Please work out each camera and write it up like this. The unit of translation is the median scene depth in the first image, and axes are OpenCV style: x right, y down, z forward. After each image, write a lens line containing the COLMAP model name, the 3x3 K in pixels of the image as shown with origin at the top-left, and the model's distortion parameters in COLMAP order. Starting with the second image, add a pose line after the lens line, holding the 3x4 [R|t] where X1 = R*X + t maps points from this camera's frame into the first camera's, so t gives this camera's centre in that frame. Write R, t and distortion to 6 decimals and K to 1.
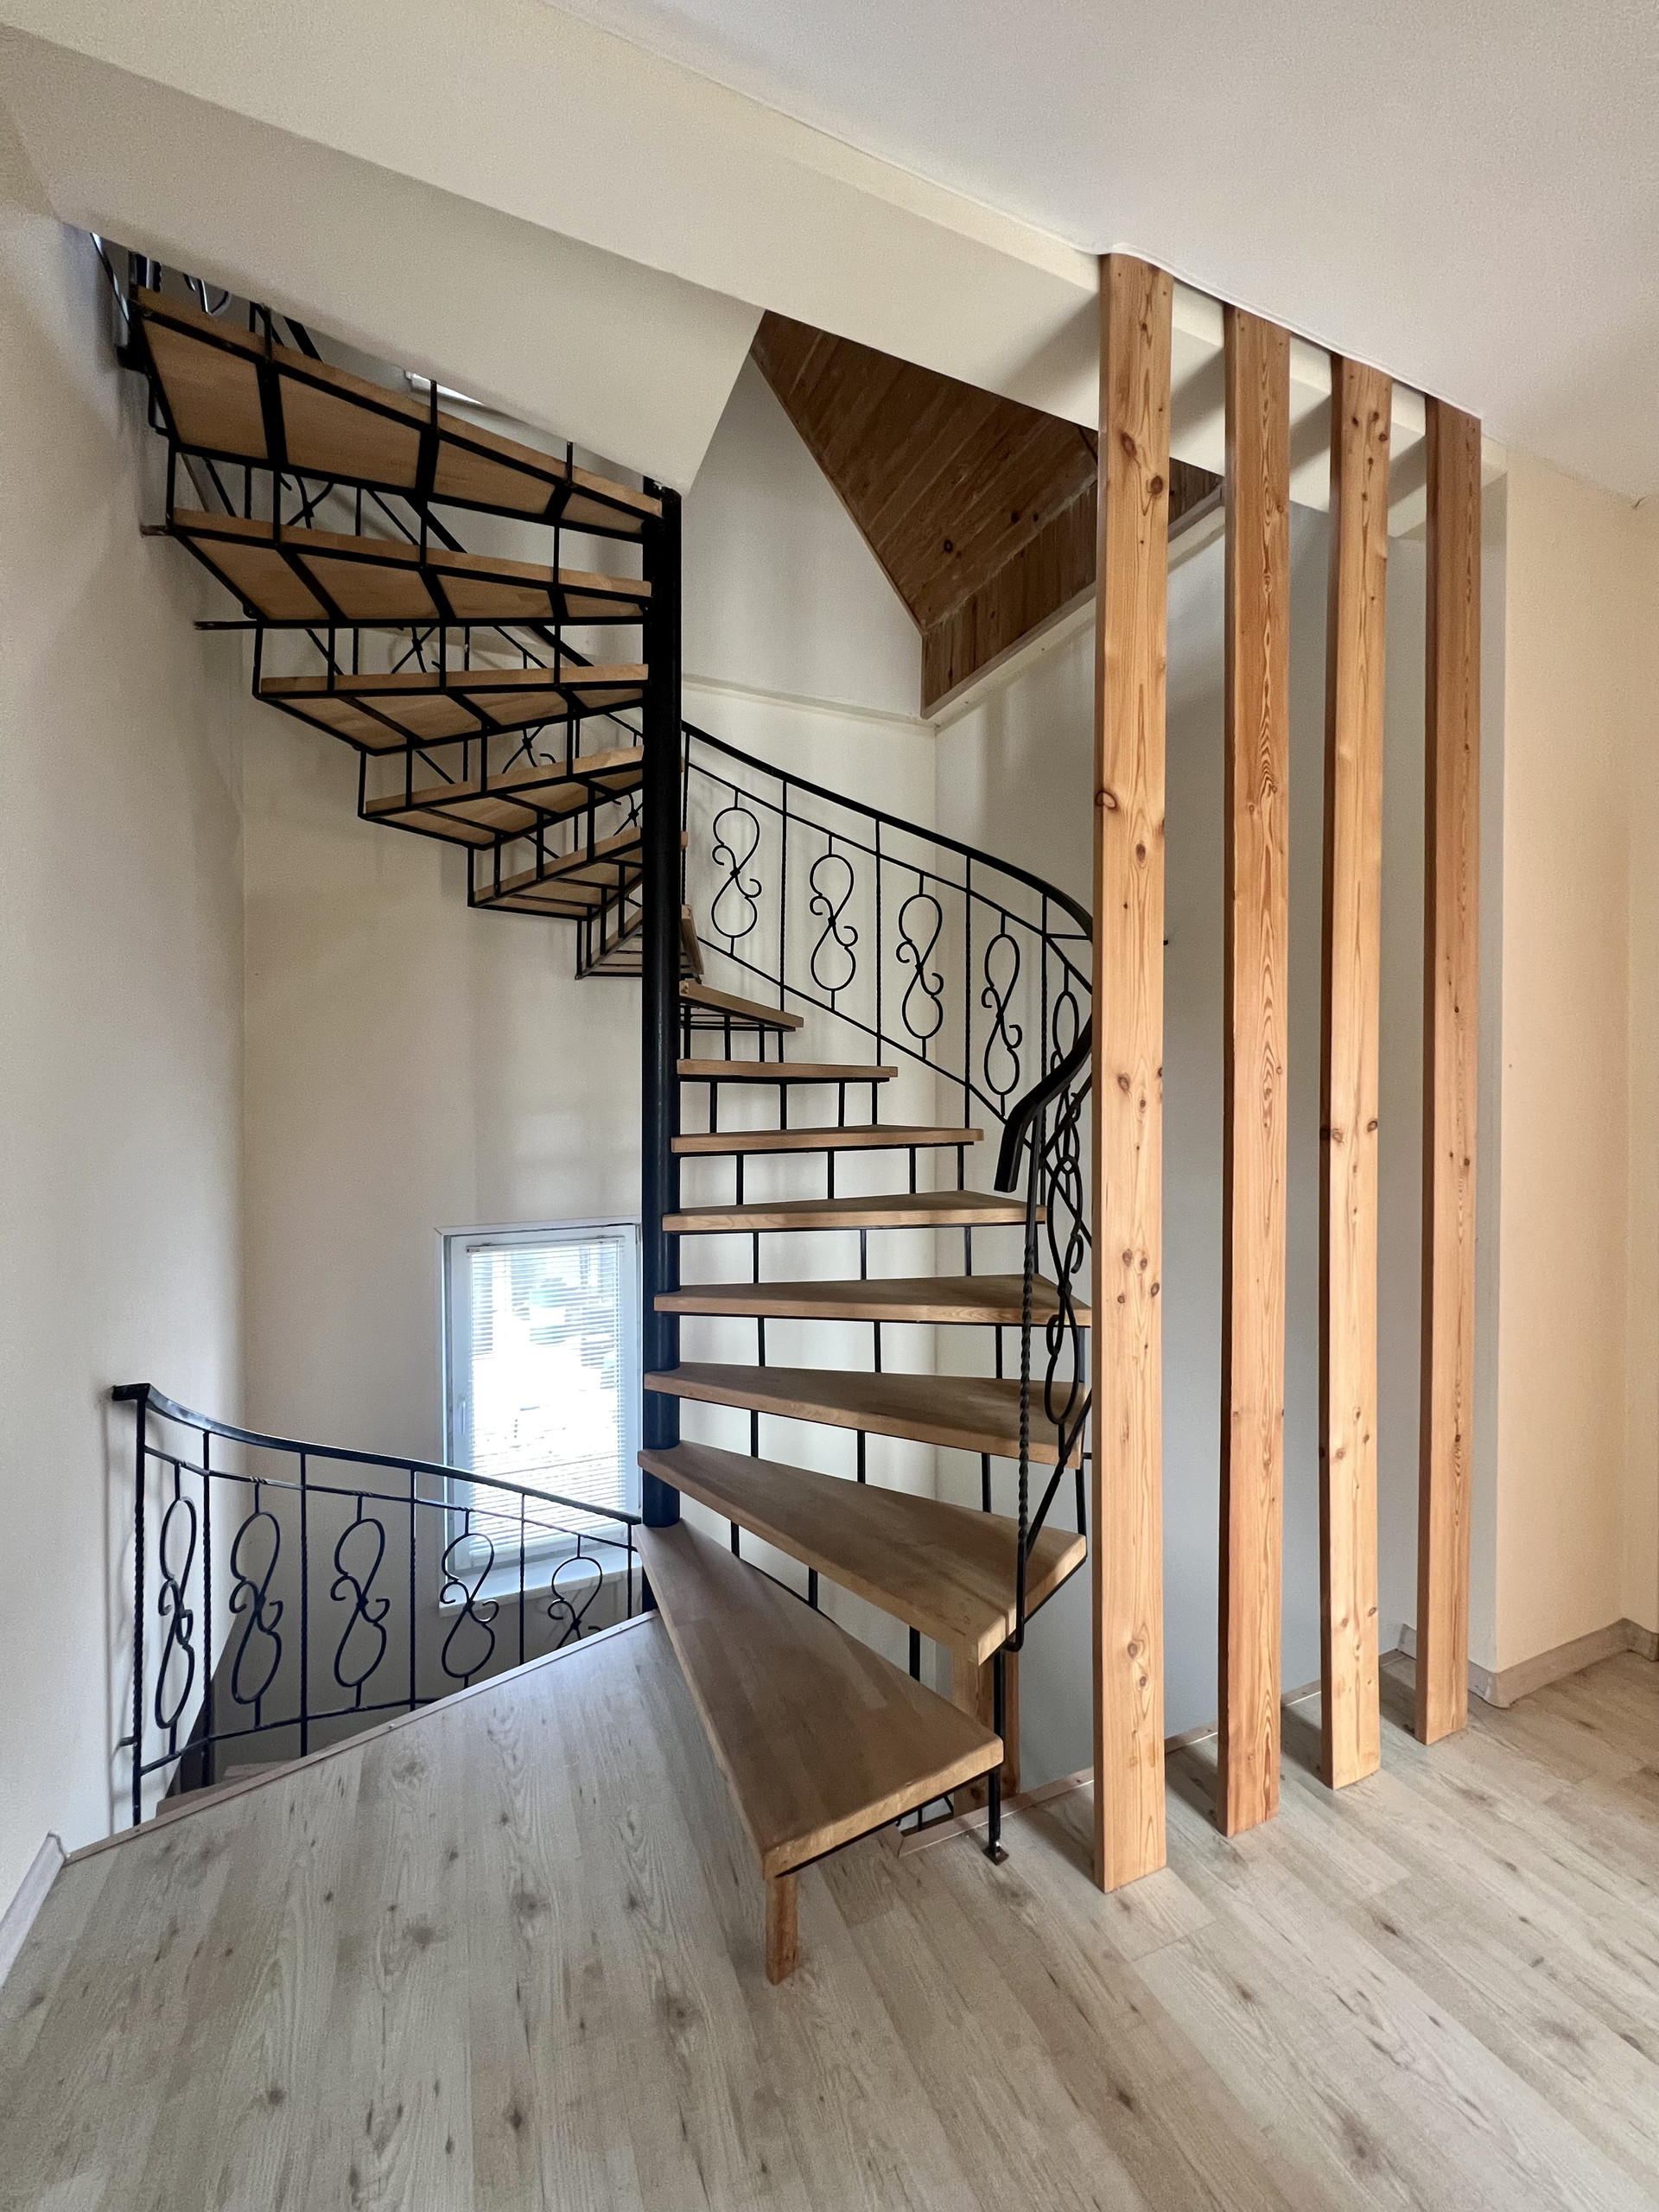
lens RADIAL K [[882.2, 0, 829.4], [0, 882.2, 1094.3], [0, 0, 1]] dist [-0.001161, -0.000071]
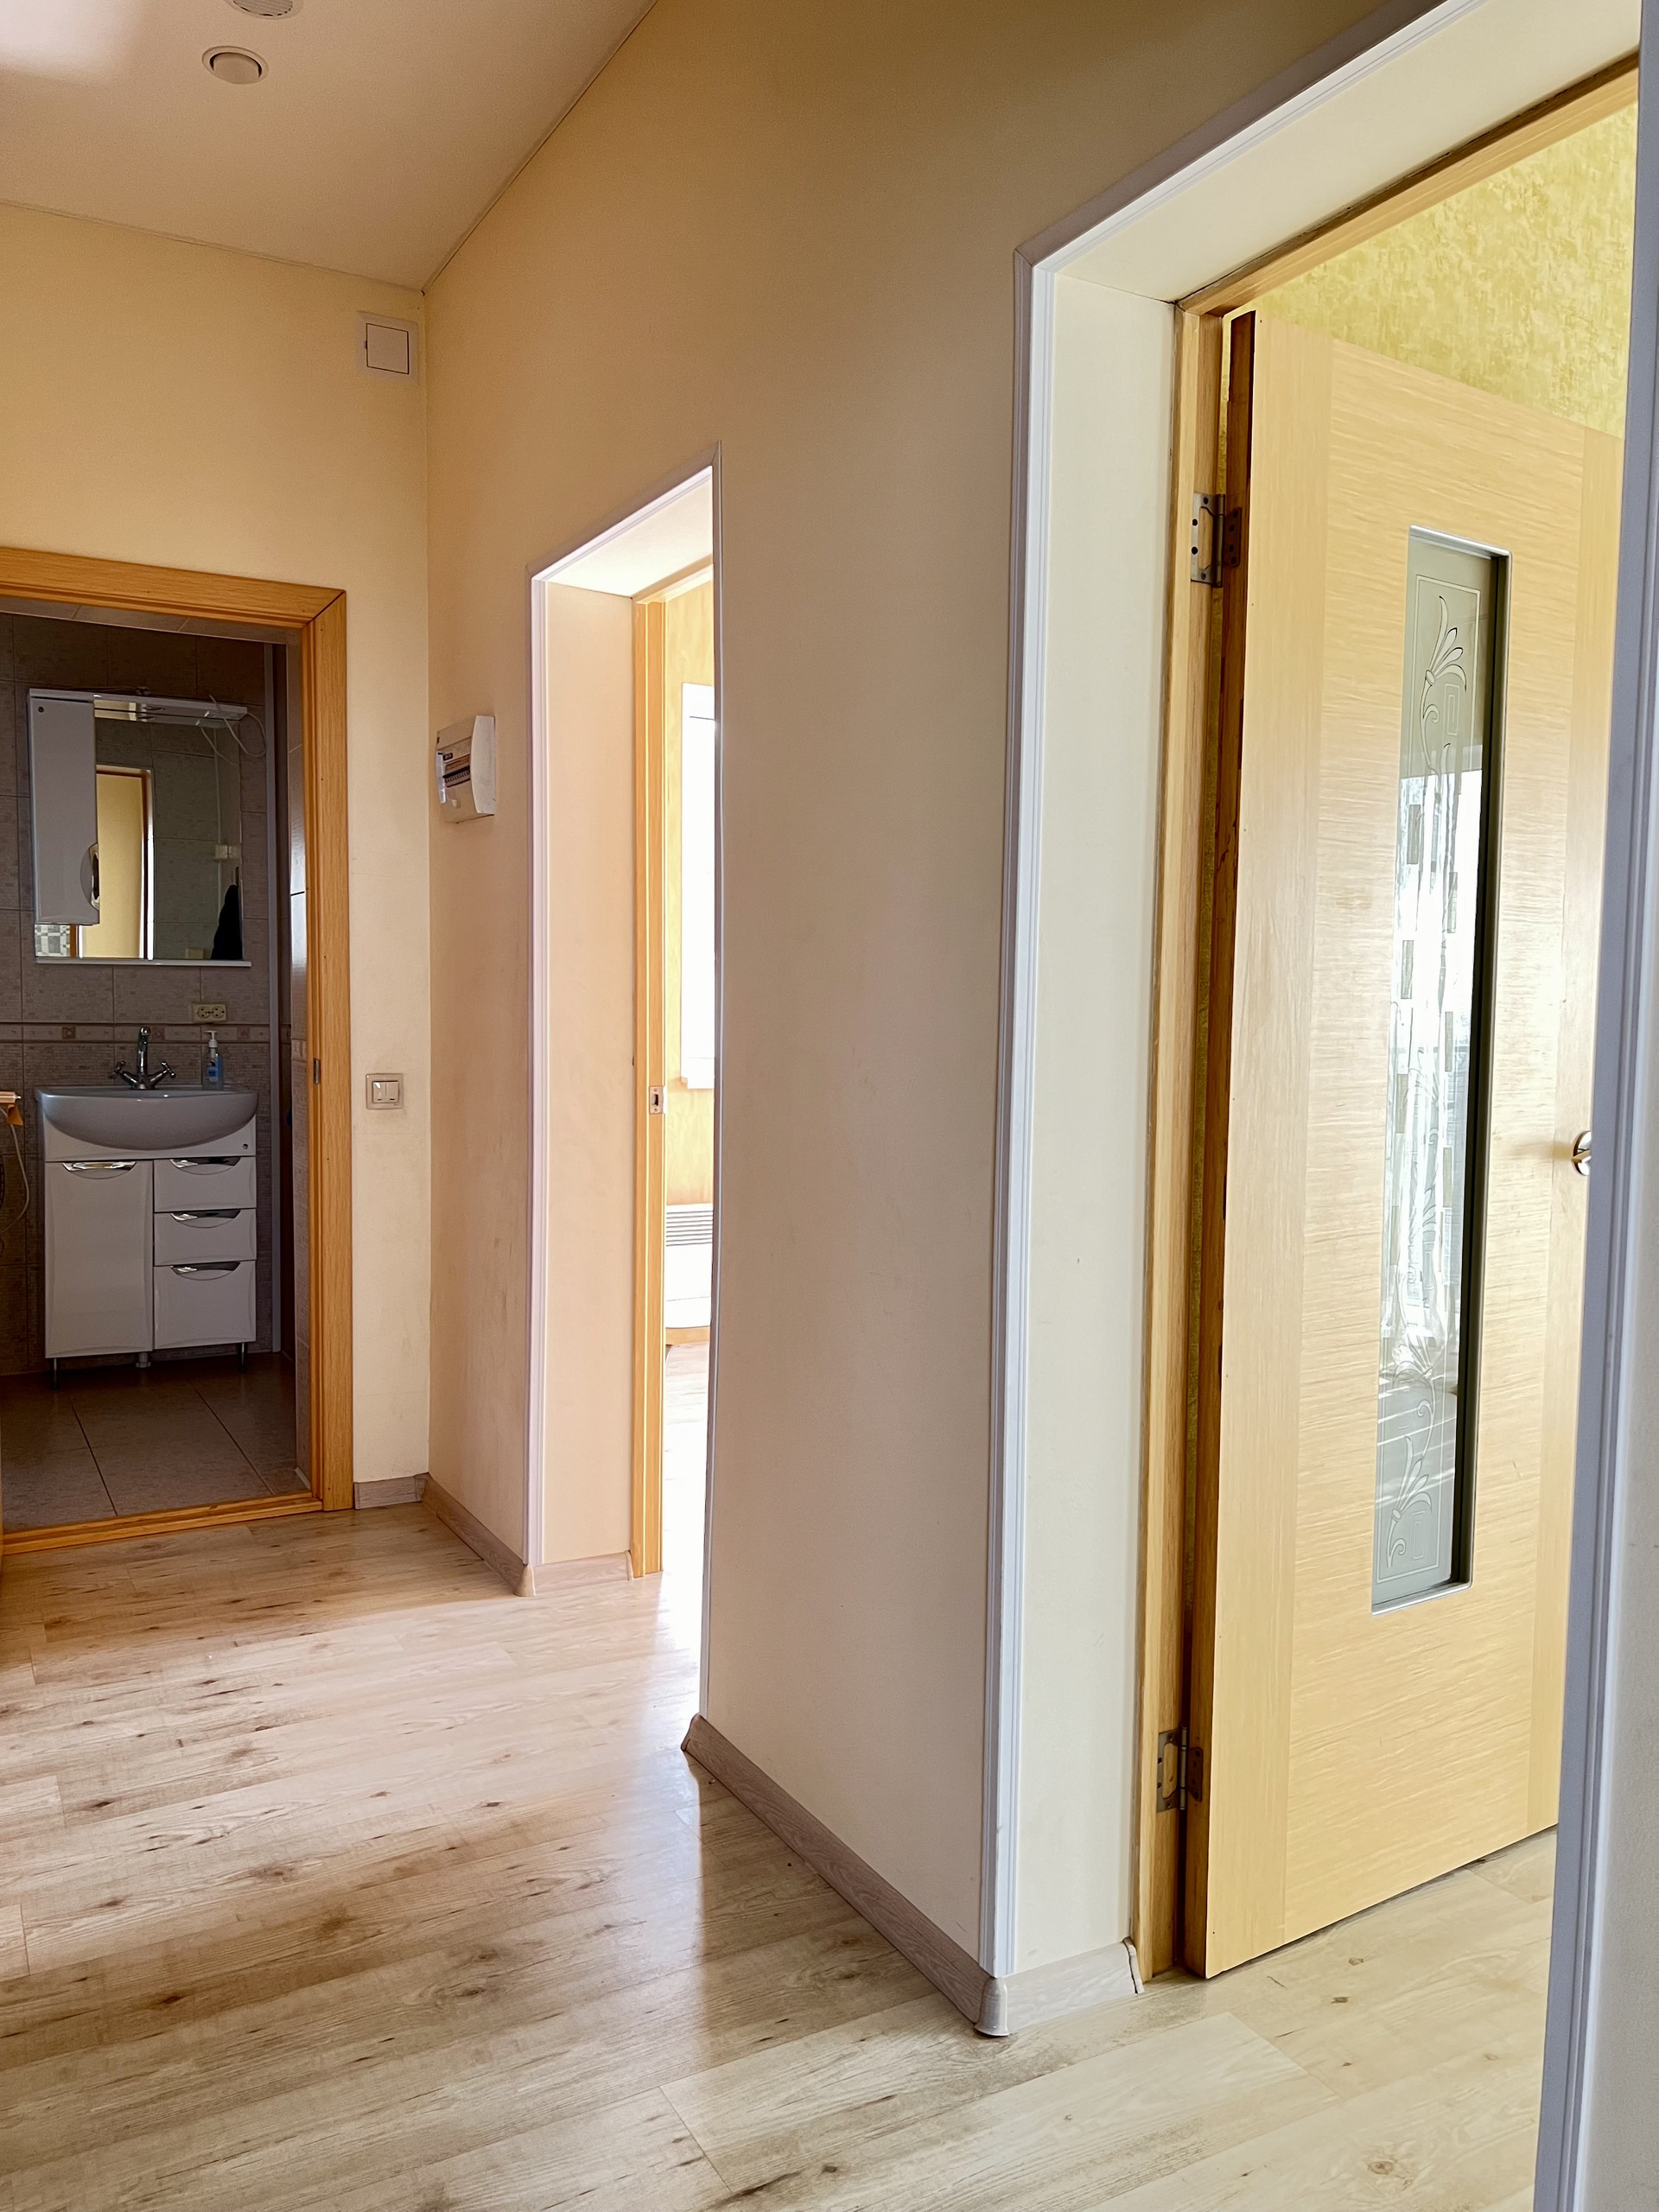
lens RADIAL K [[1691.2, 0, 832.0], [0, 1691.2, 1107.6], [0, 0, 1]] dist [0.060054, -0.010406]
pose [[-0.086267, -0.074865, 0.993455, -1.302895], [-0.009098, 0.997190, 0.074356, 0.103632], [-0.996231, -0.002624, -0.086706, 0.461754]]
